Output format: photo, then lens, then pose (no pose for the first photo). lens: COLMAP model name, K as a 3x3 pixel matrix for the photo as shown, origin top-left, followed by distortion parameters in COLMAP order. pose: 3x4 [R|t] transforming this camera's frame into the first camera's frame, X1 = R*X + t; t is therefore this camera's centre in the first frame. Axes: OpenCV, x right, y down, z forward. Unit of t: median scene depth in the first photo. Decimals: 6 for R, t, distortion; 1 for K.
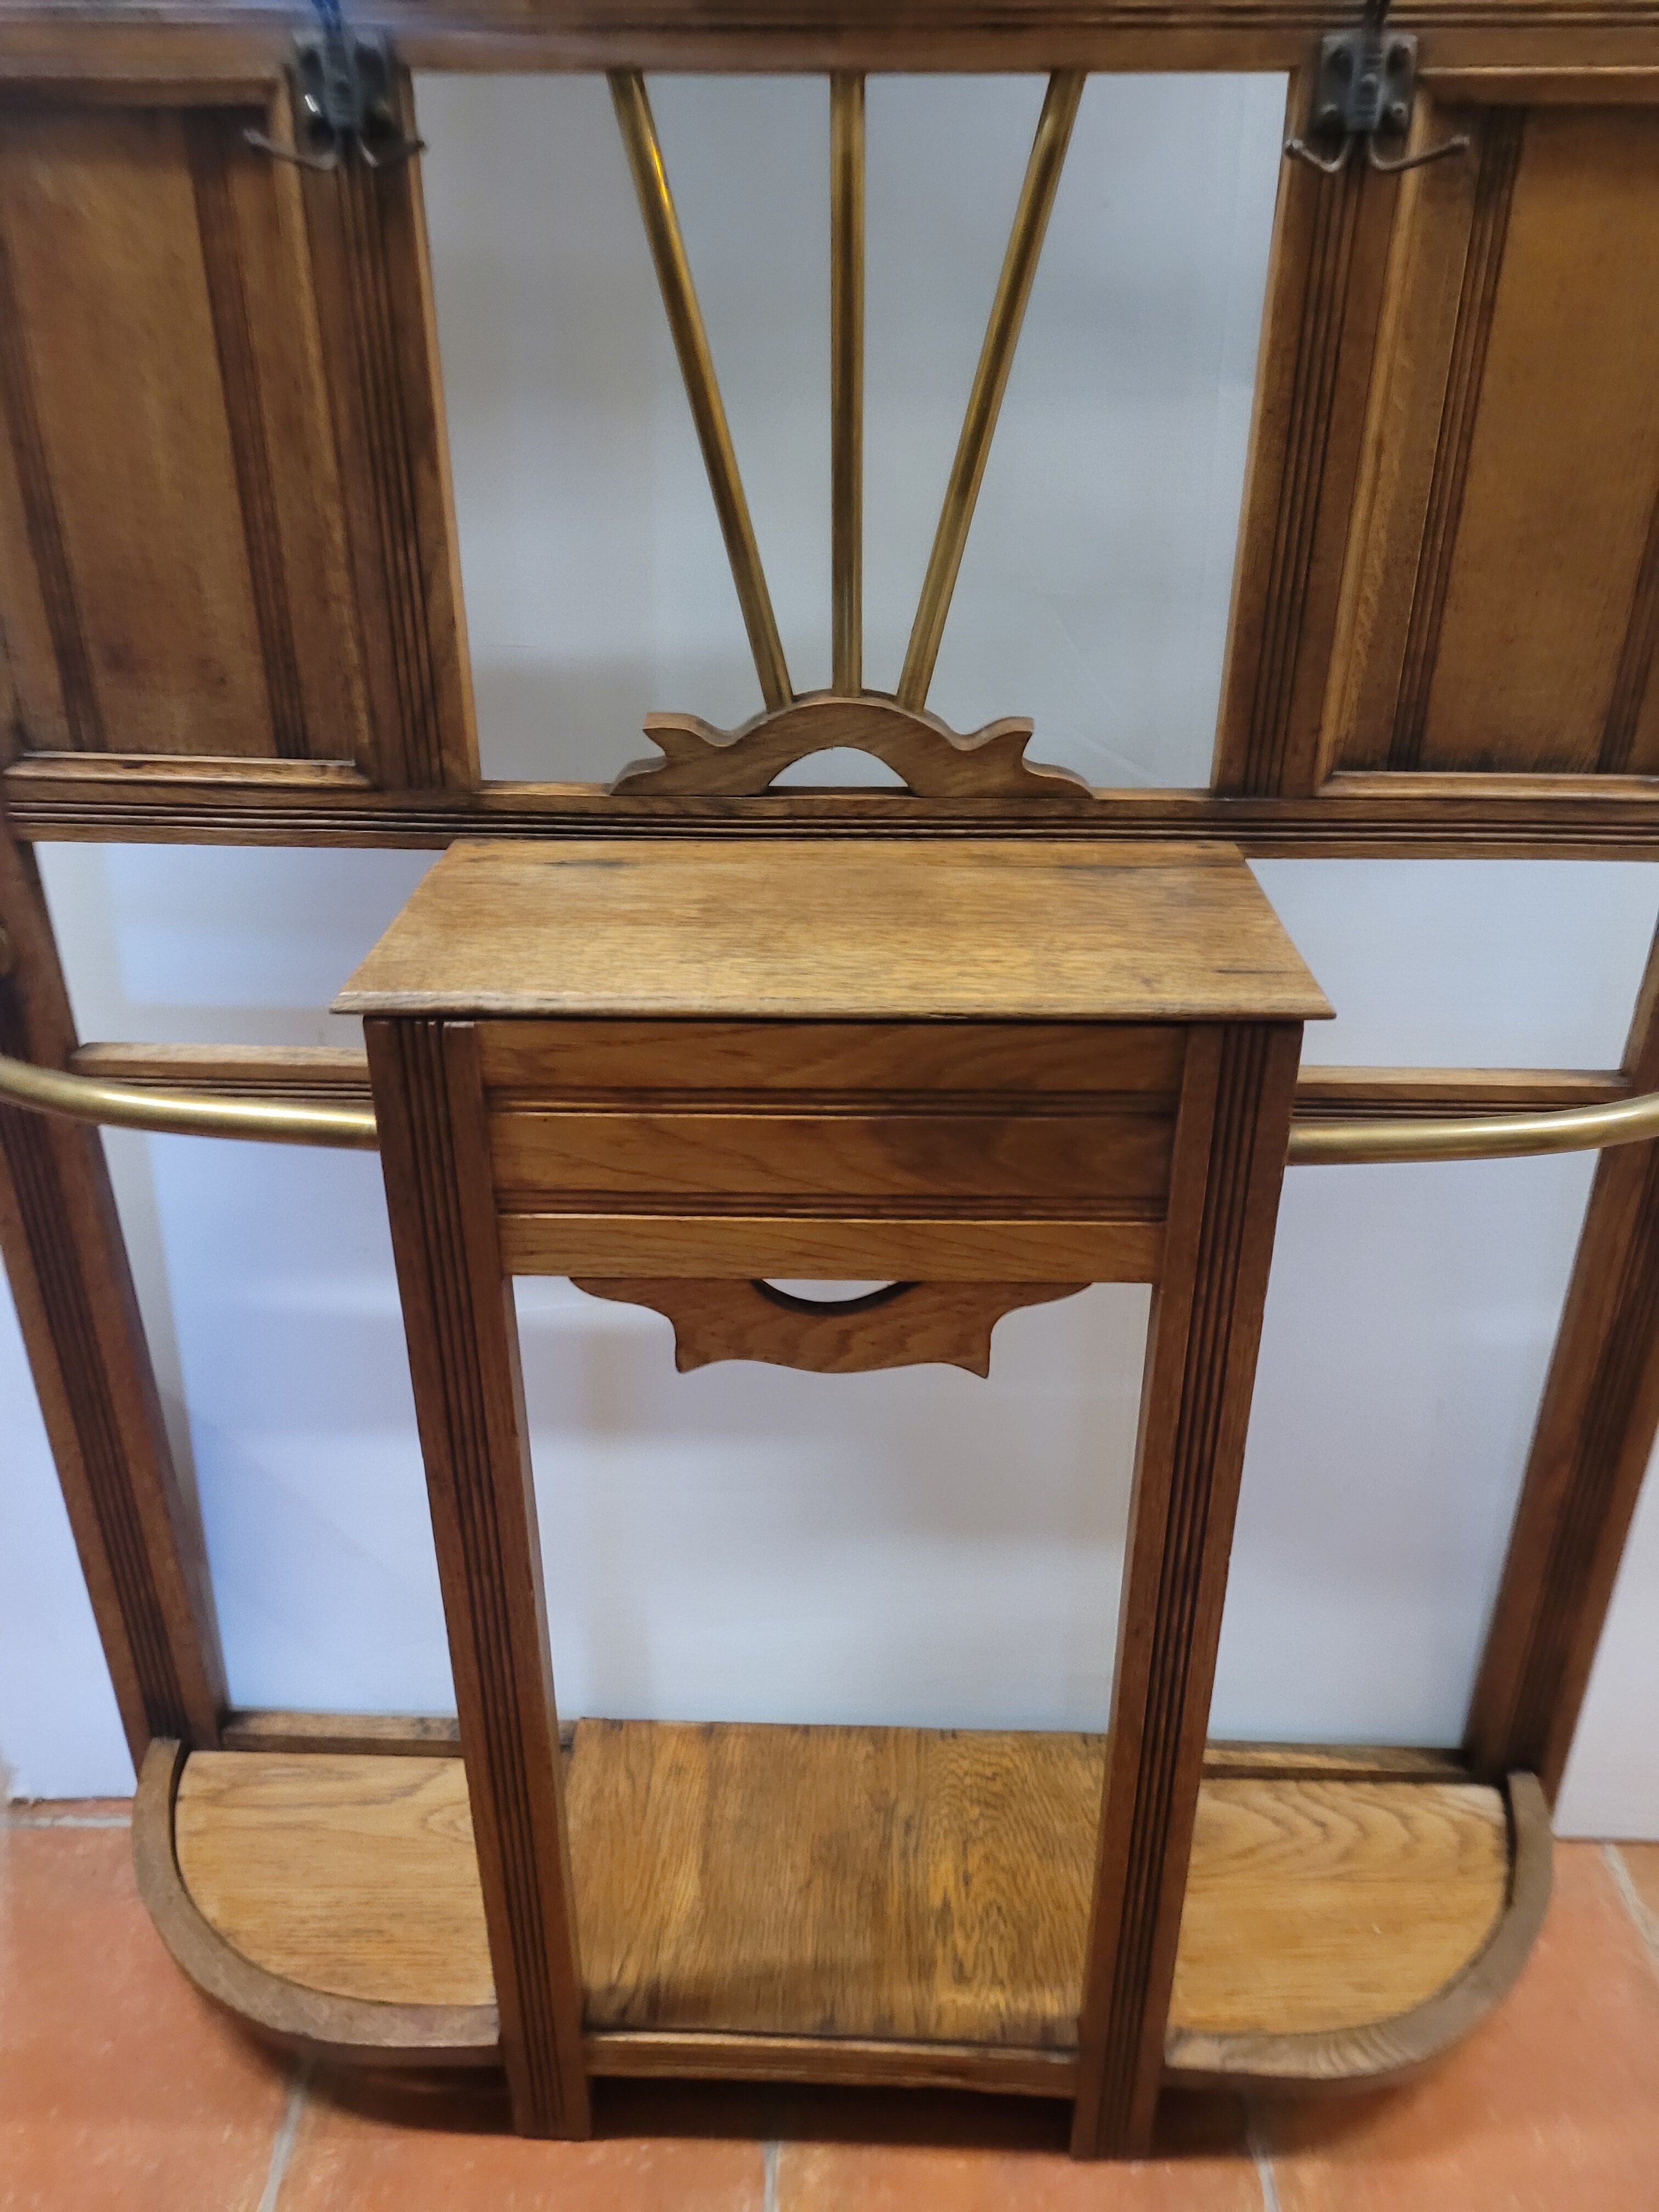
lens RADIAL K [[1669.5, 0, 844.7], [0, 1669.5, 1085.5], [0, 0, 1]] dist [0.050551, -0.050485]
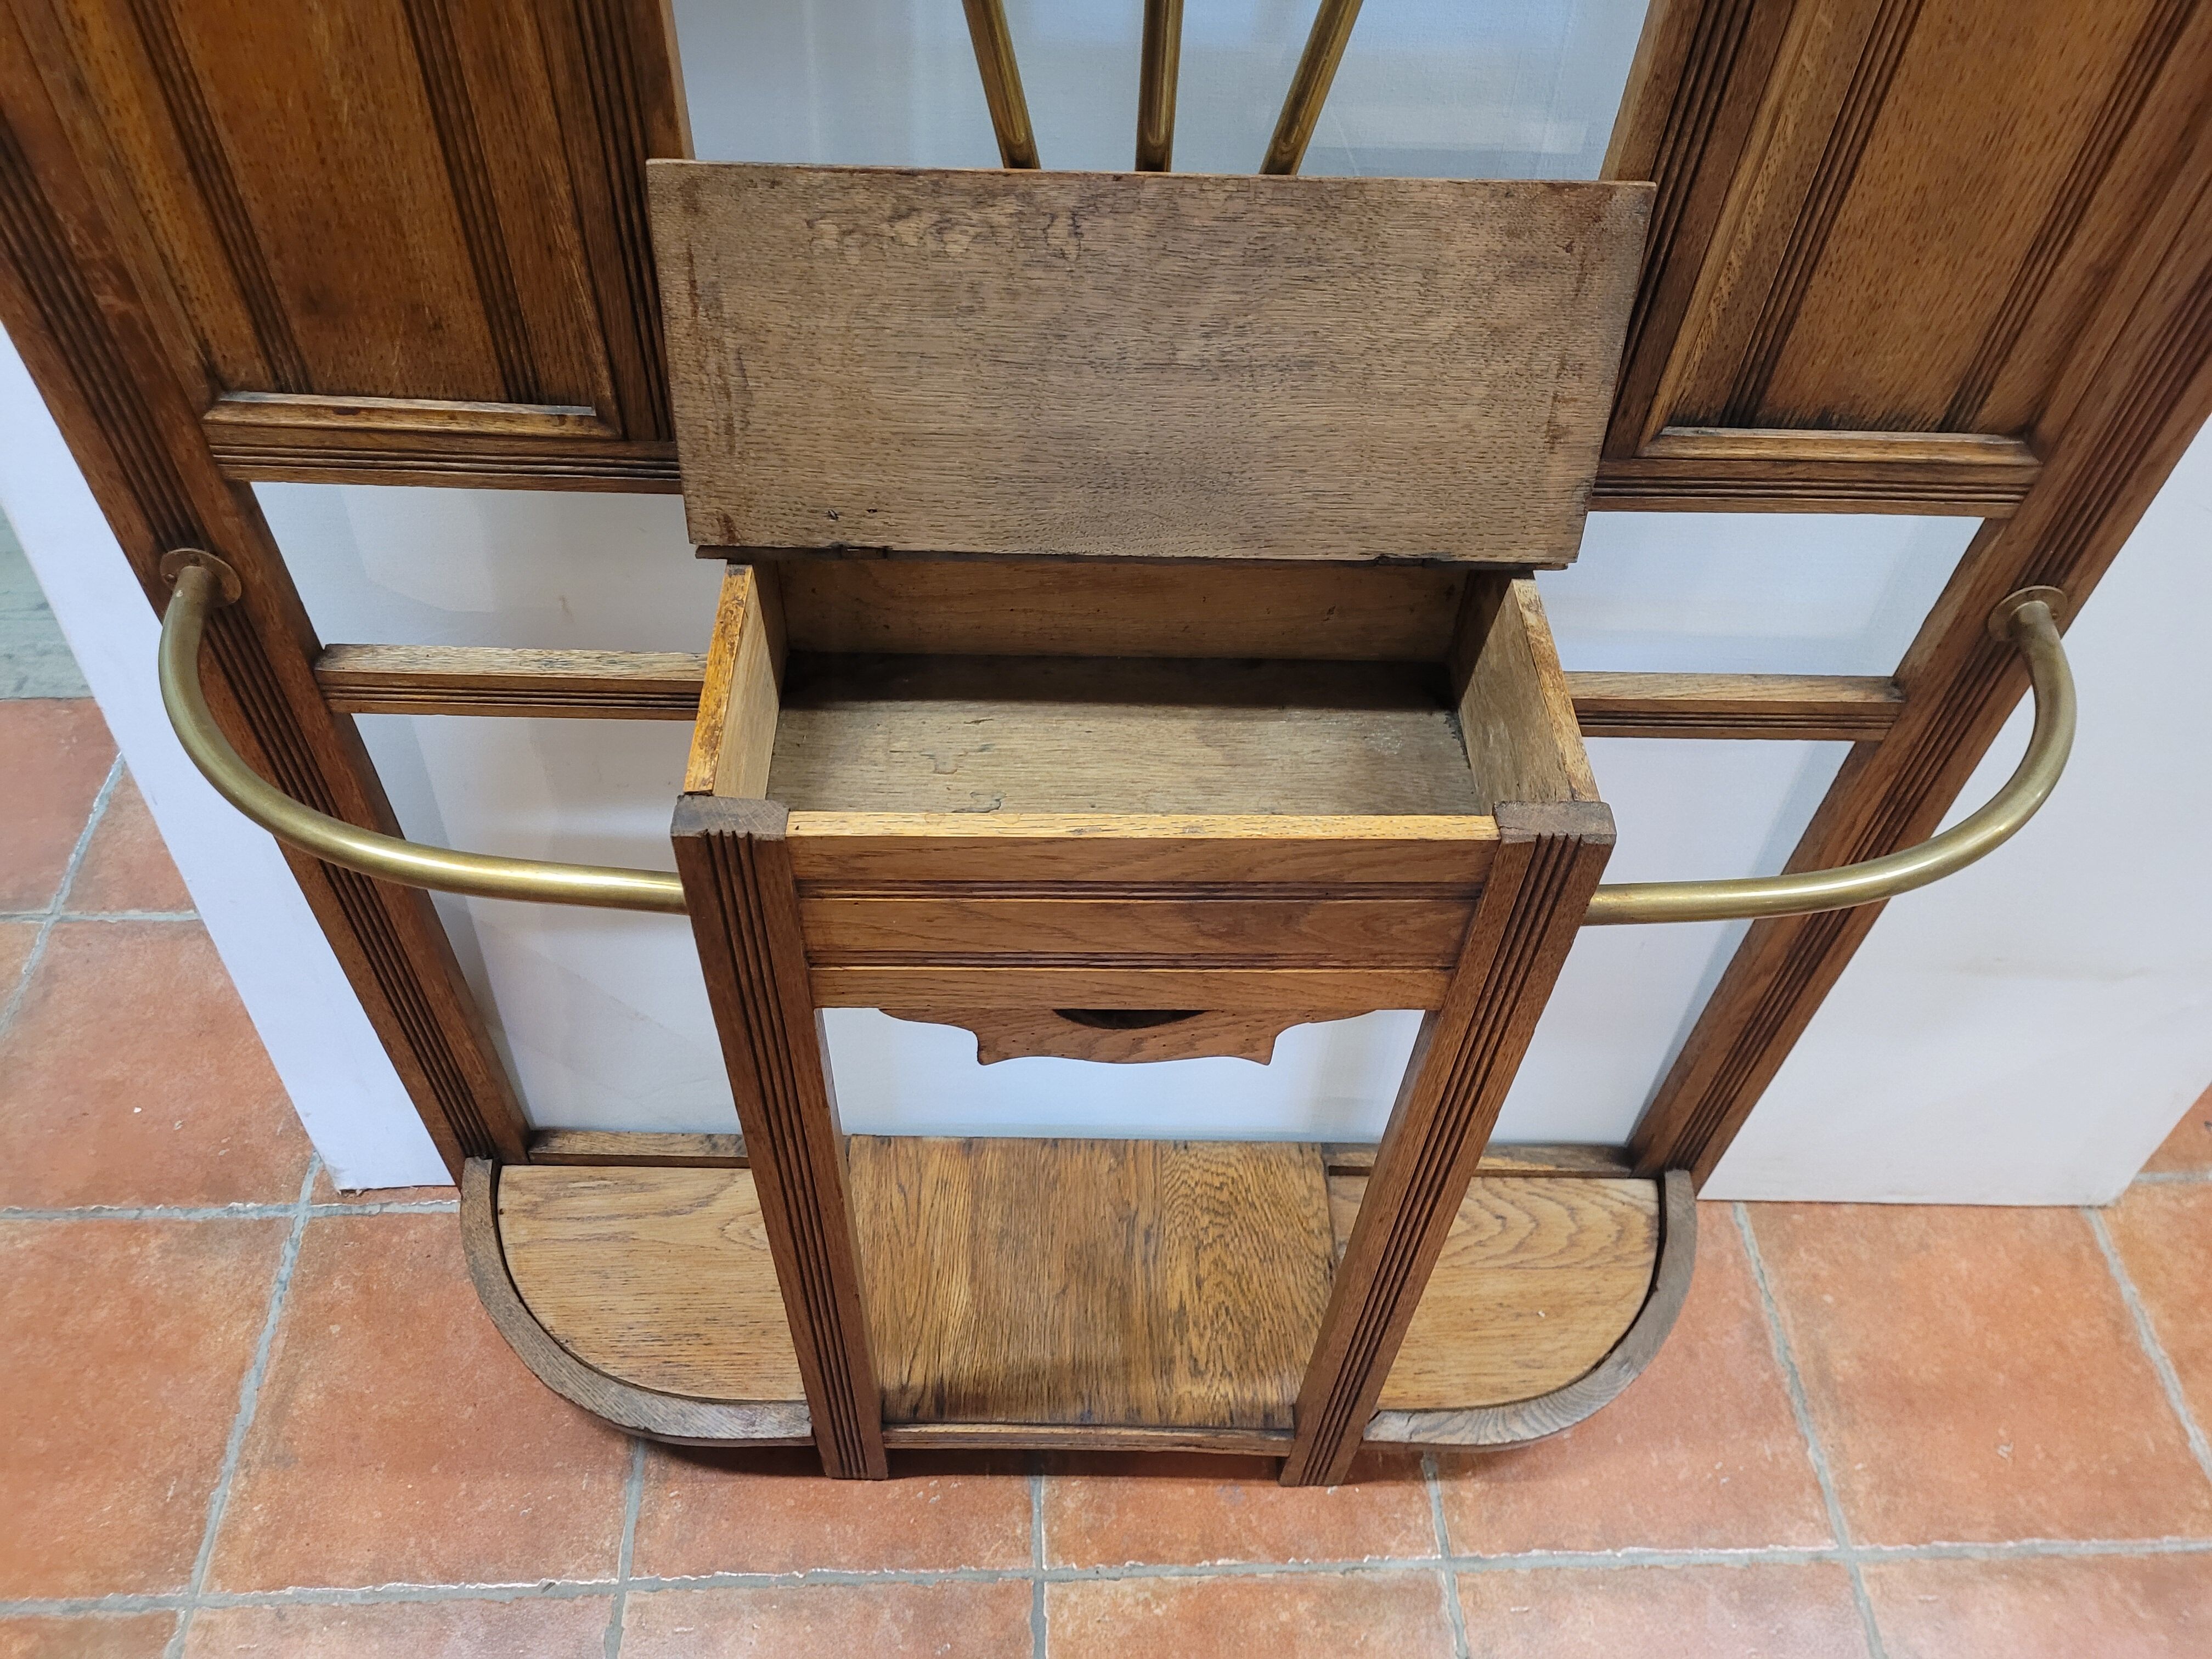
lens RADIAL K [[1658.3, 0, 1075.3], [0, 1658.3, 807.1], [0, 0, 1]] dist [0.058116, -0.058066]
pose [[0.999179, -0.007375, 0.039830, -0.071665], [-0.008344, 0.924726, 0.380542, -0.343422], [-0.039638, -0.380562, 0.923905, 0.076659]]
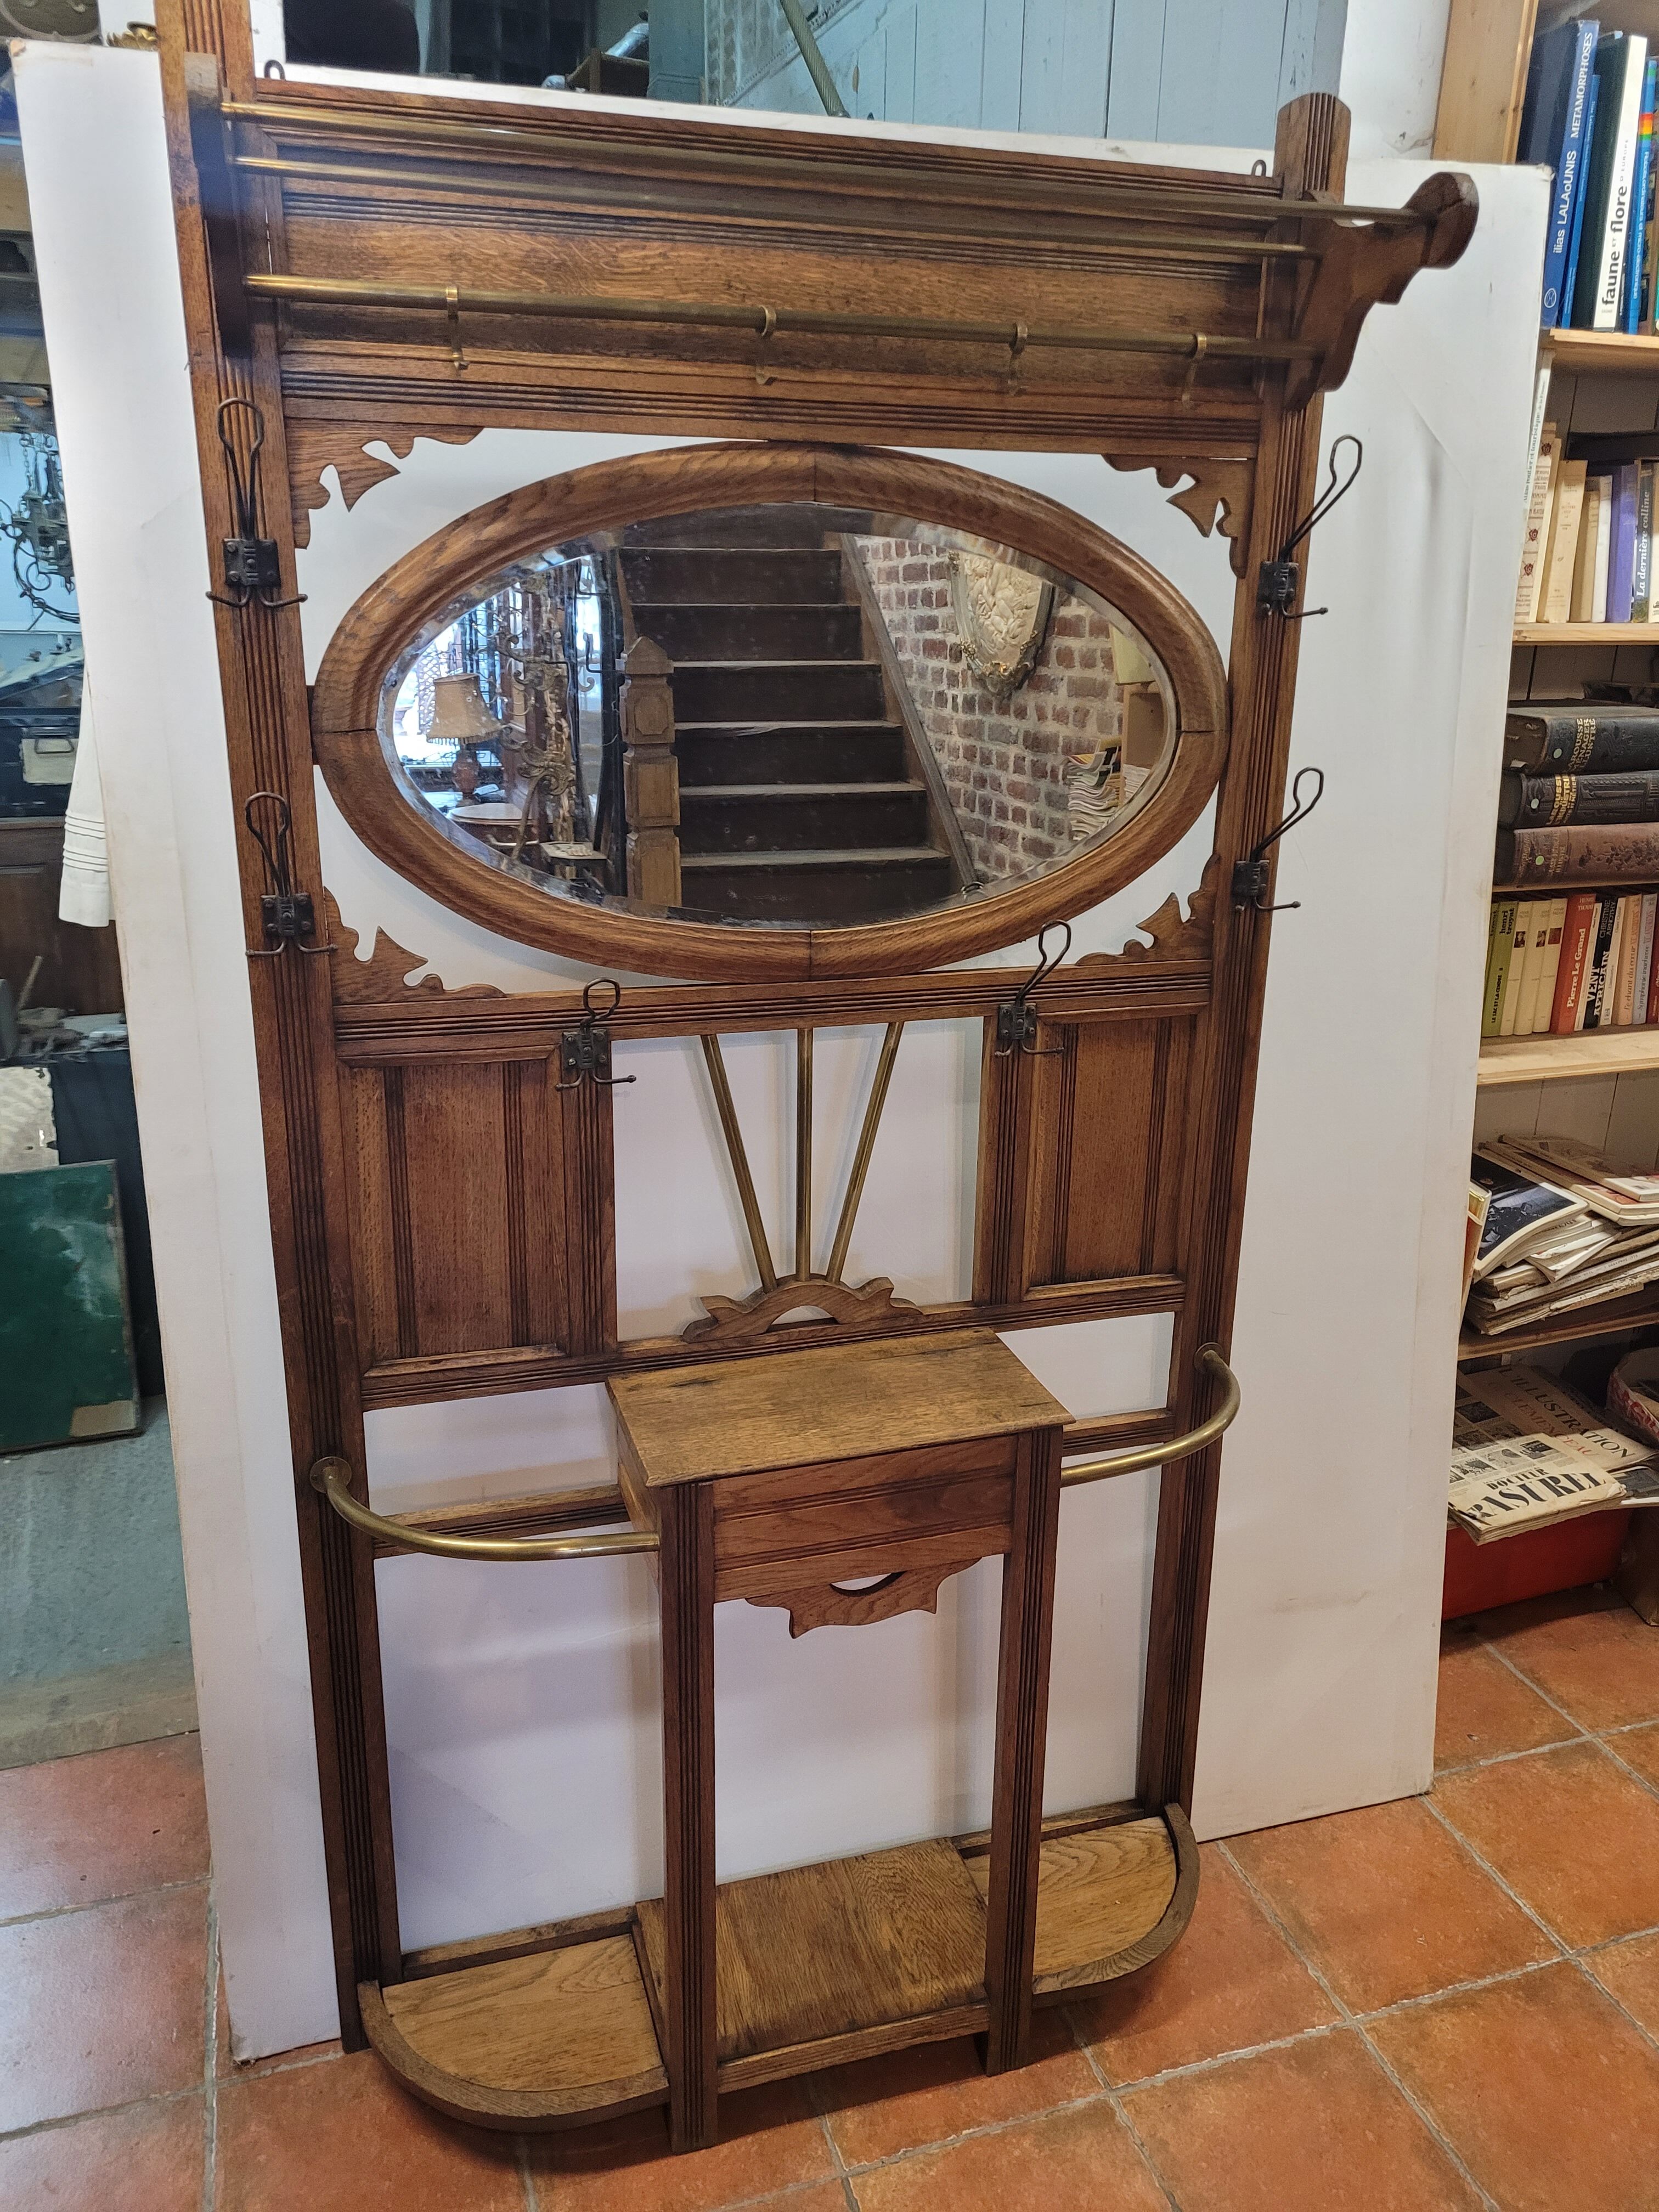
lens RADIAL K [[1641.4, 0, 843.3], [0, 1641.4, 1101.4], [0, 0, 1]] dist [0.064878, -0.060611]
pose [[0.947098, -0.084951, 0.309498, -0.543014], [0.134670, 0.980522, -0.142970, -0.153701], [-0.291325, 0.177087, 0.940091, -0.904272]]
